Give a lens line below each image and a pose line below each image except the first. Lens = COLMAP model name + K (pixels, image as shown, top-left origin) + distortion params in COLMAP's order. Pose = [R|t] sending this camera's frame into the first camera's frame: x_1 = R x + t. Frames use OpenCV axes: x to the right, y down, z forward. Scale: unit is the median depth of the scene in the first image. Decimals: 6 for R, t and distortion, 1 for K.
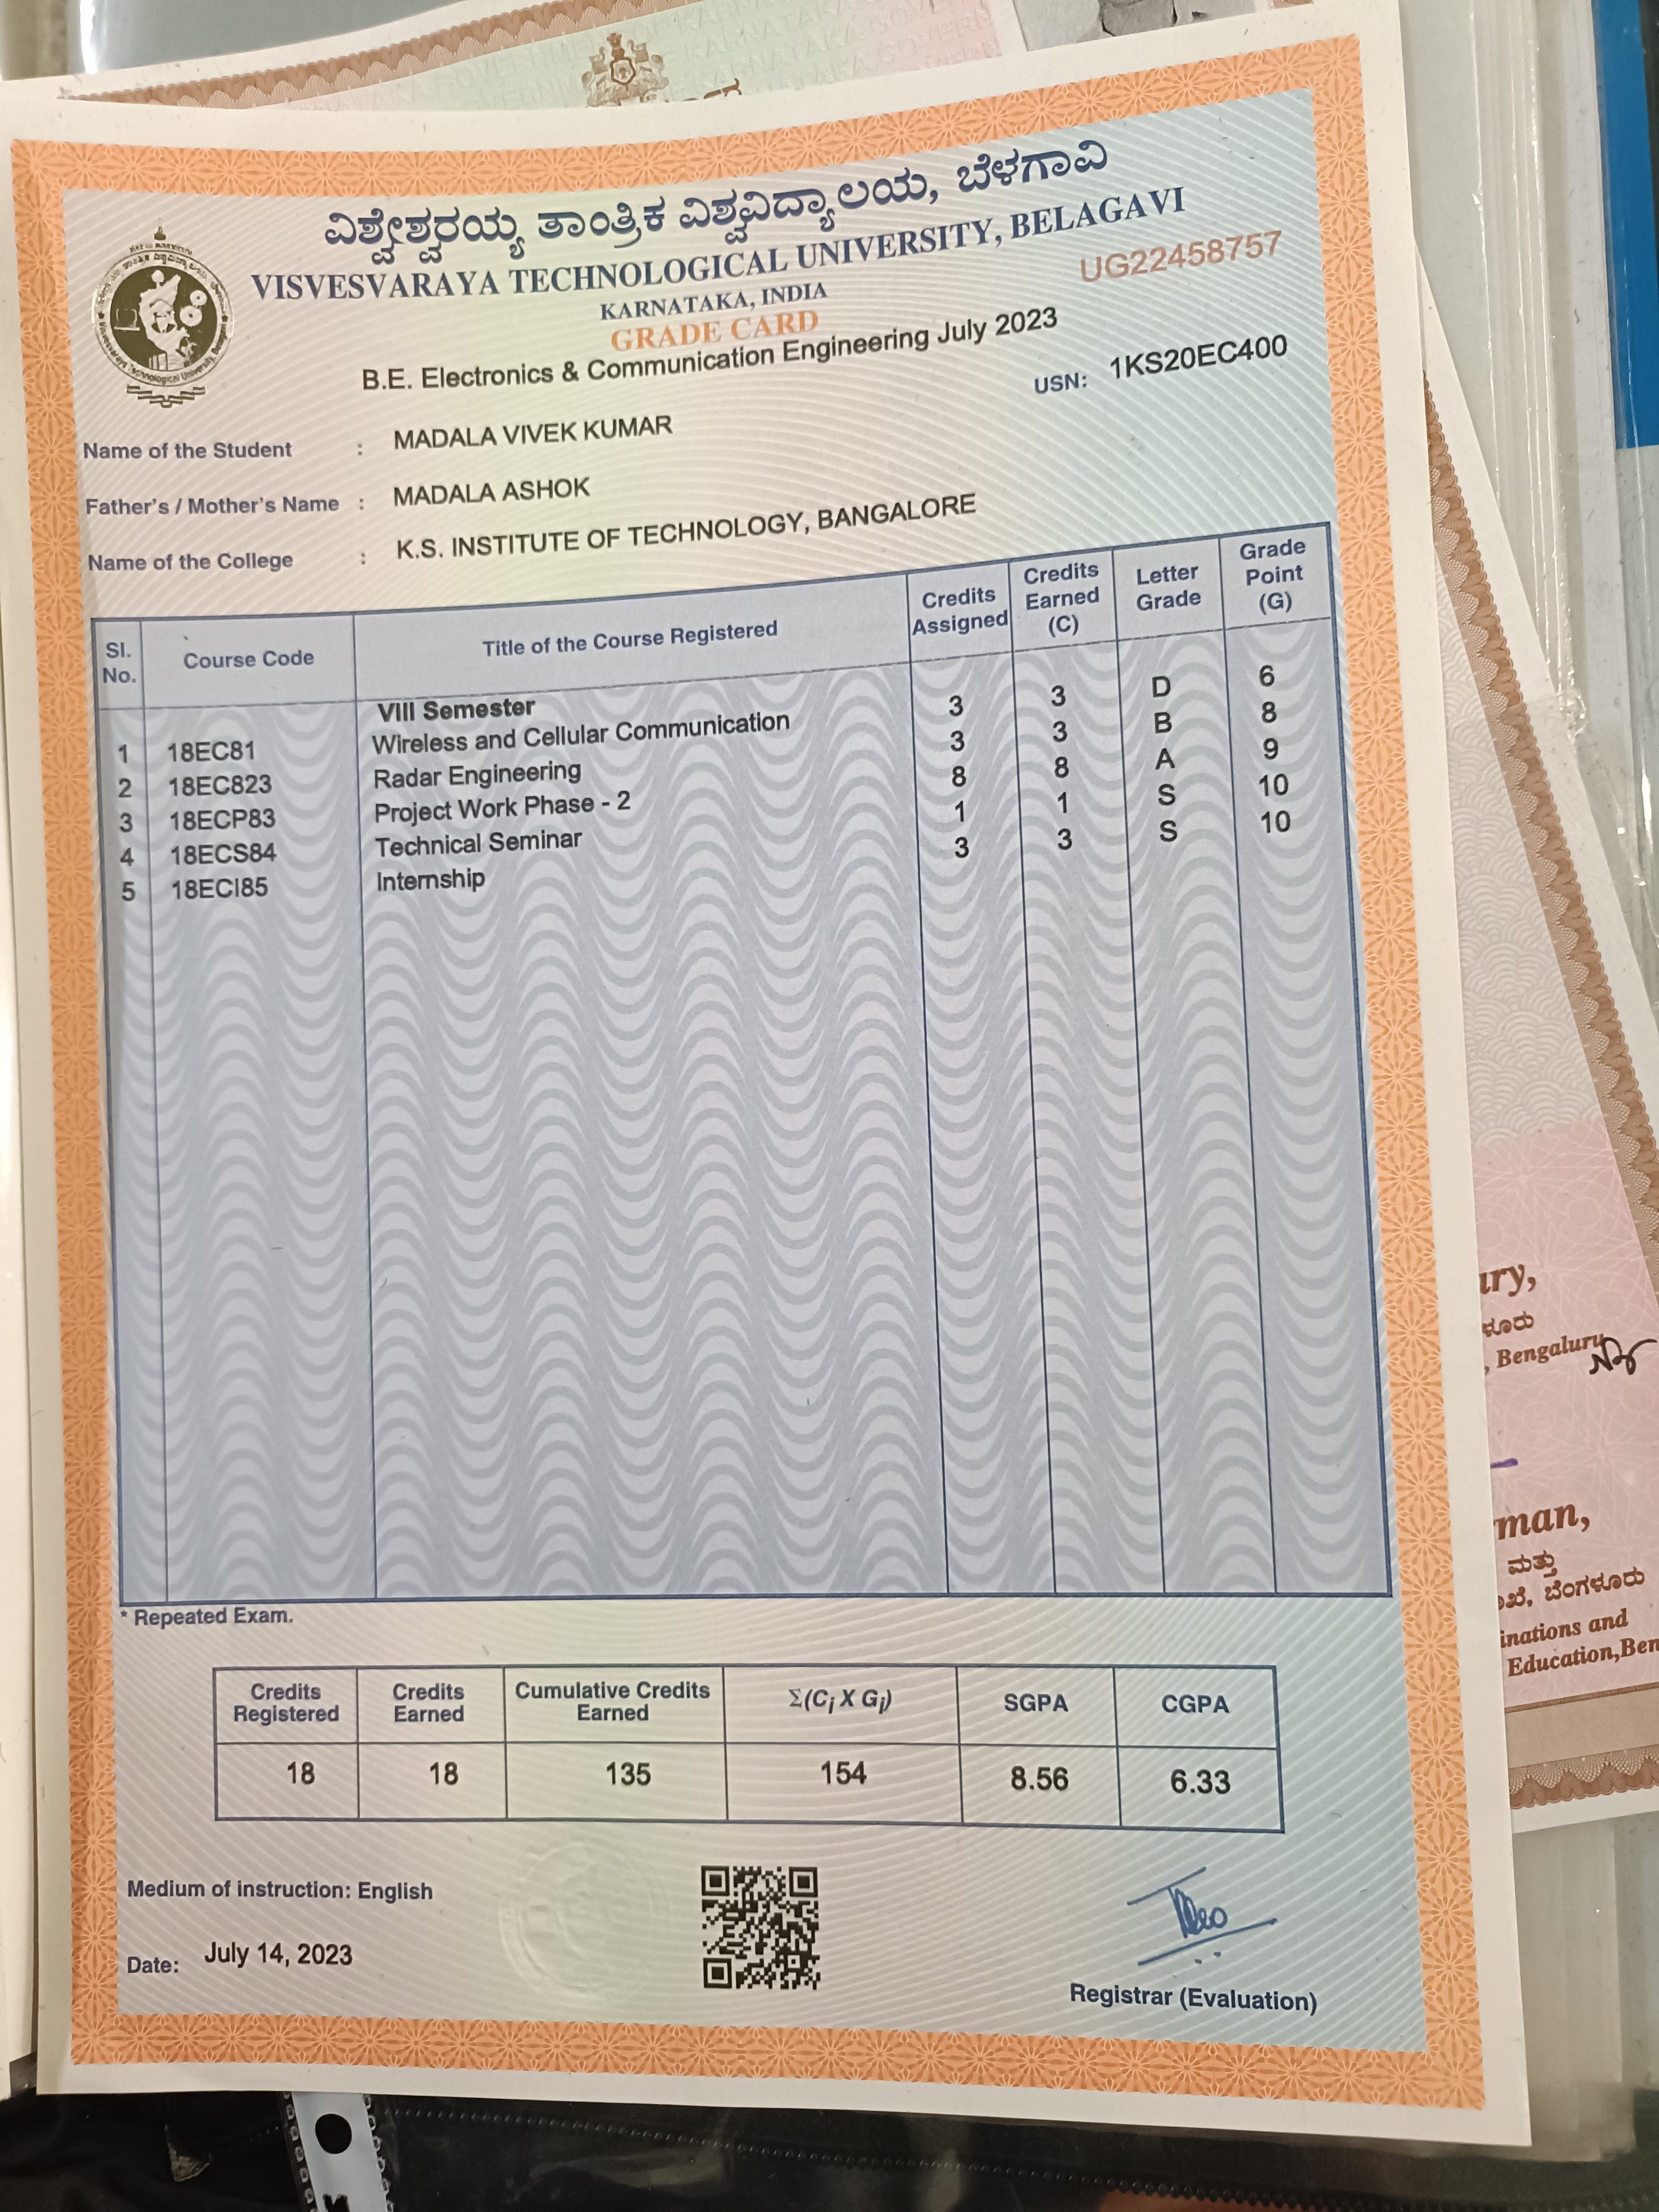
lens RADIAL K [[1736.2, 0, 829.5], [0, 1736.2, 1106.0], [0, 0, 1]] dist [0.070820, 0.015089]
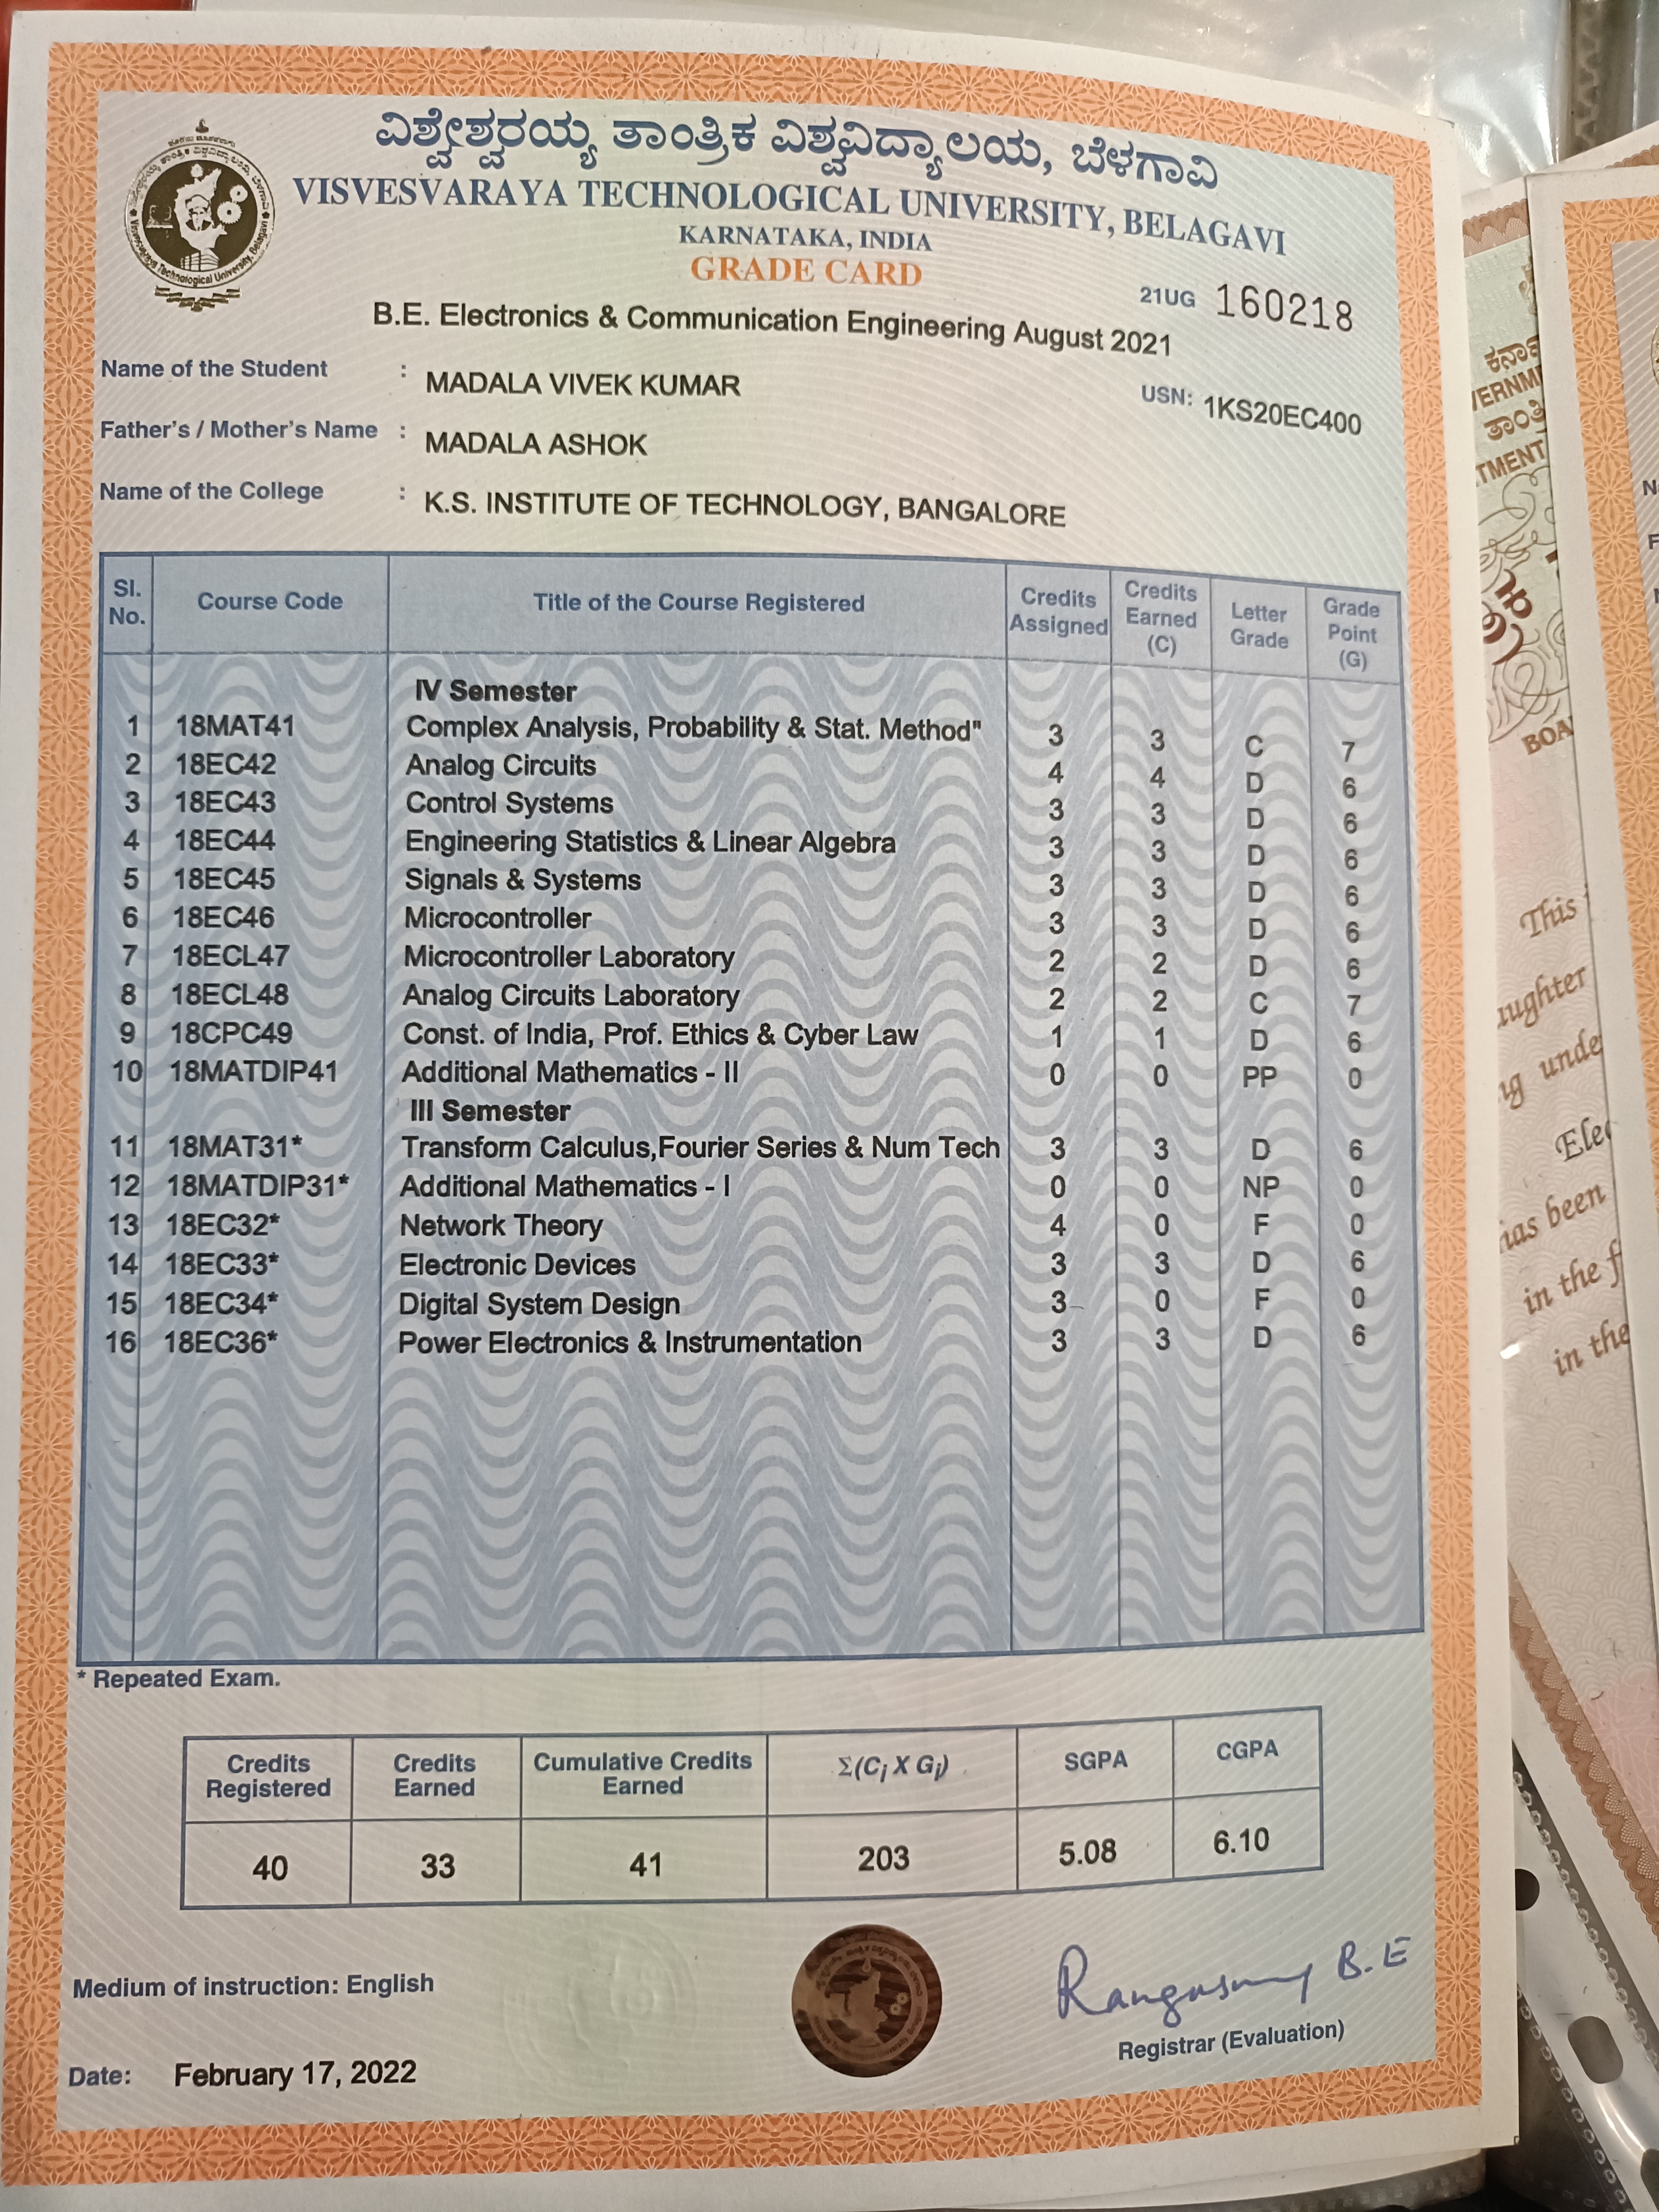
lens RADIAL K [[1581.6, 0, 833.0], [0, 1581.6, 1133.8], [0, 0, 1]] dist [0.006489, 0.000458]
pose [[0.998513, 0.034049, -0.042571, -0.001725], [-0.034344, 0.999391, -0.006222, 0.009709], [0.042333, 0.007675, 0.999074, 0.187068]]
